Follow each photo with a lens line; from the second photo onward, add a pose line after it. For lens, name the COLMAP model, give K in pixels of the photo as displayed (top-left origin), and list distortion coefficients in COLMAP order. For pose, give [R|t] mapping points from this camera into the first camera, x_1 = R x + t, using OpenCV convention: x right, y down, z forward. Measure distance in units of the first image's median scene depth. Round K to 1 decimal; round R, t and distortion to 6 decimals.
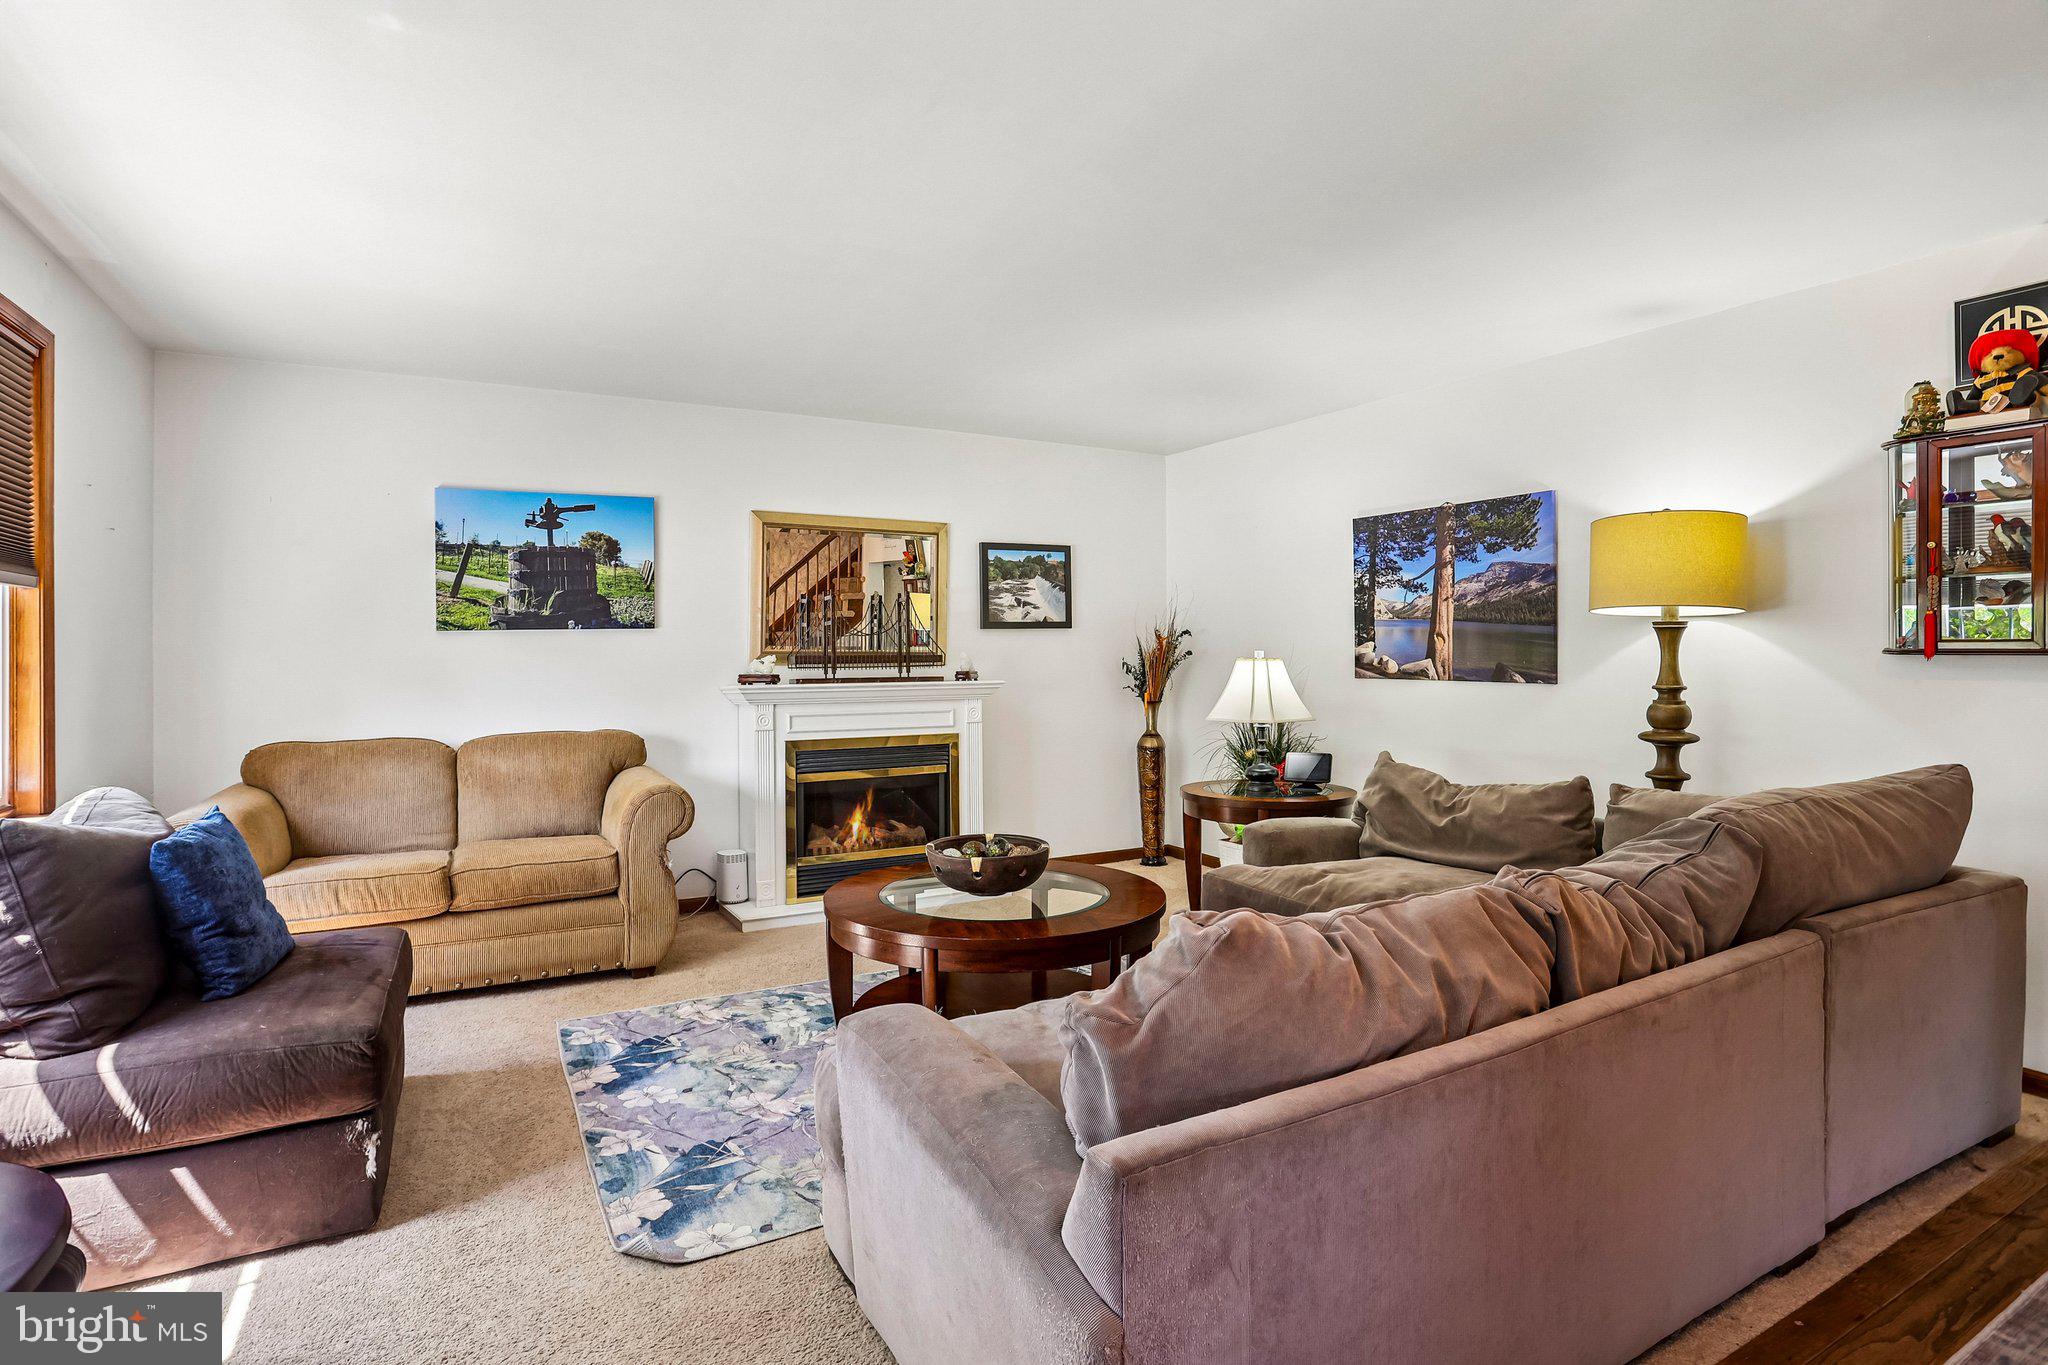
lens RADIAL K [[1009.5, 0, 1006.4], [0, 1009.5, 655.2], [0, 0, 1]] dist [-0.075646, 0.034615]
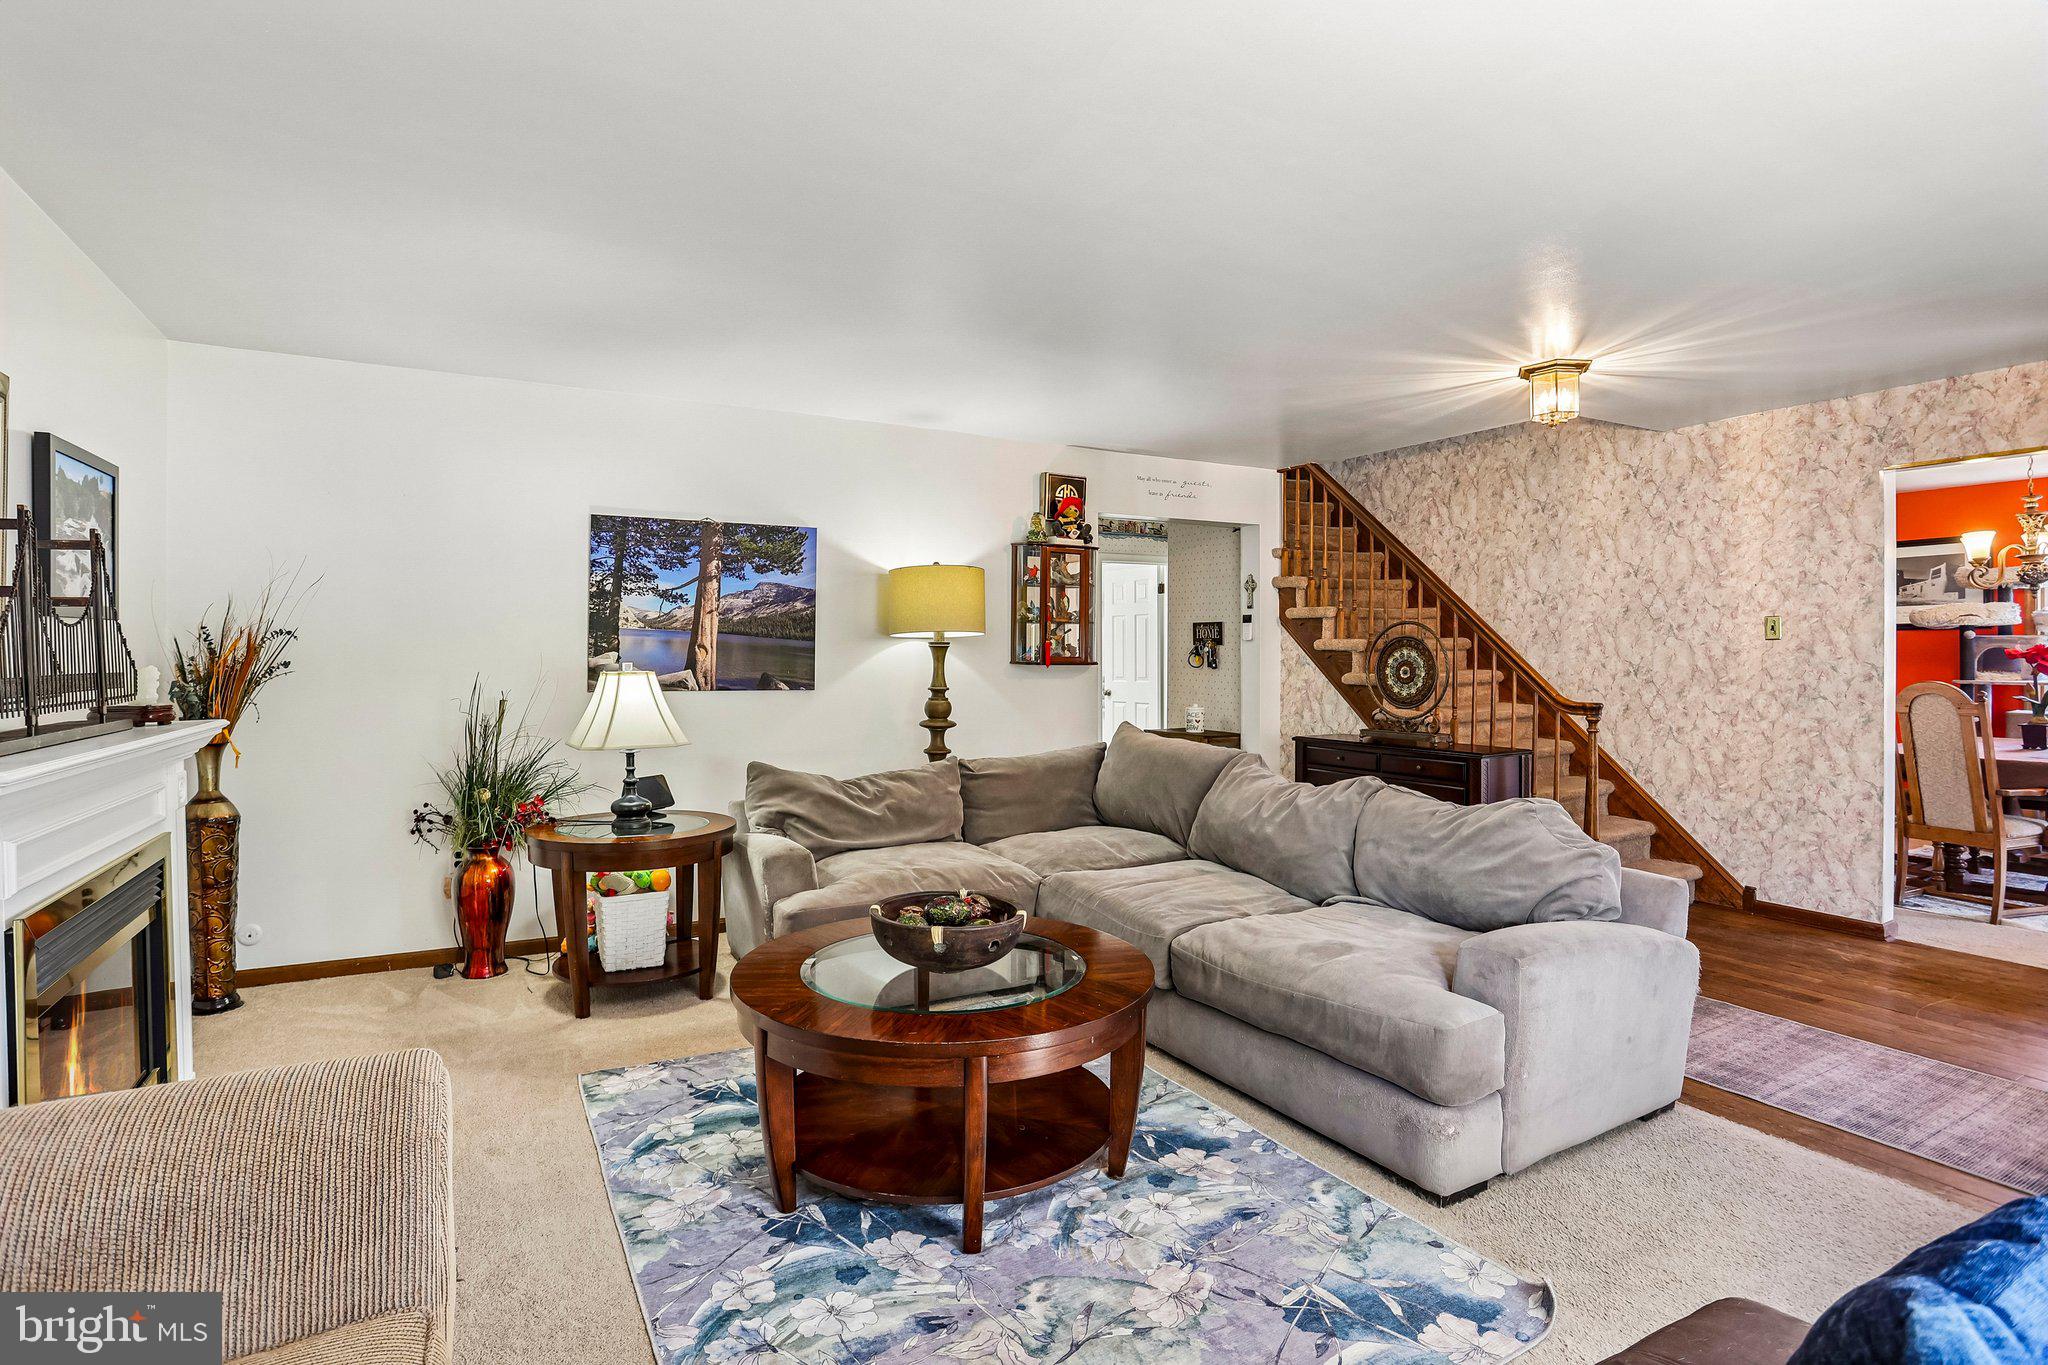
lens RADIAL K [[1009.5, 0, 1006.4], [0, 1009.5, 655.2], [0, 0, 1]] dist [-0.075646, 0.034615]
pose [[-0.001567, 0.003939, 0.999991, -0.621313], [-0.000561, 0.999992, -0.003940, -0.007776], [-0.999999, -0.000567, -0.001564, 0.719338]]
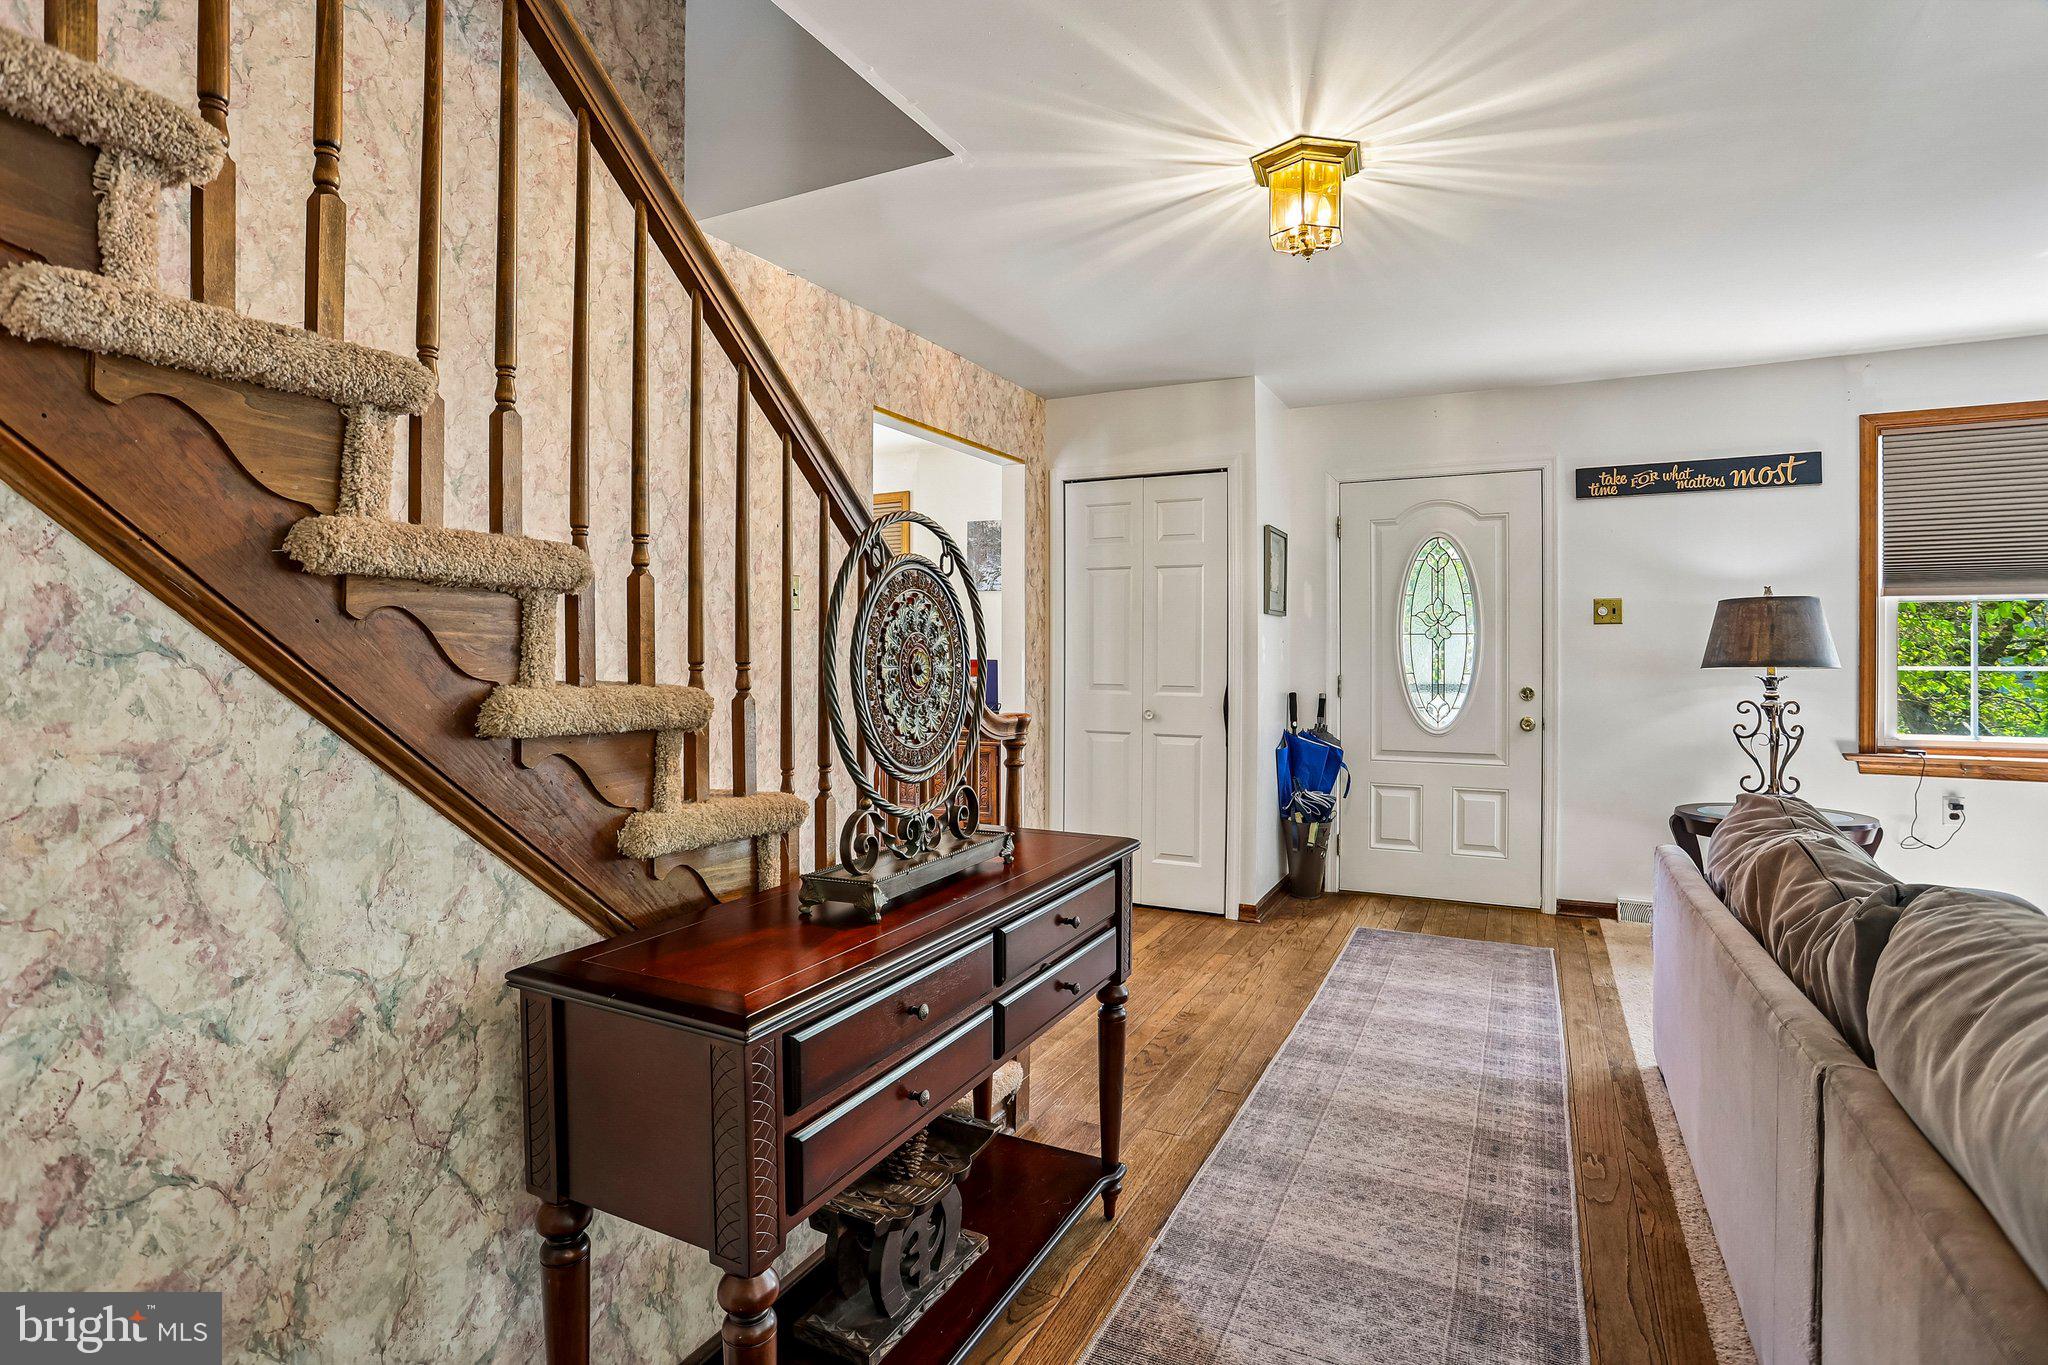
lens RADIAL K [[1009.5, 0, 1006.4], [0, 1009.5, 655.2], [0, 0, 1]] dist [-0.075646, 0.034615]
pose [[-0.833253, 0.008735, -0.552823, 0.785854], [0.004382, 0.999948, 0.009194, -0.001382], [0.552875, 0.005238, -0.833248, 0.584254]]
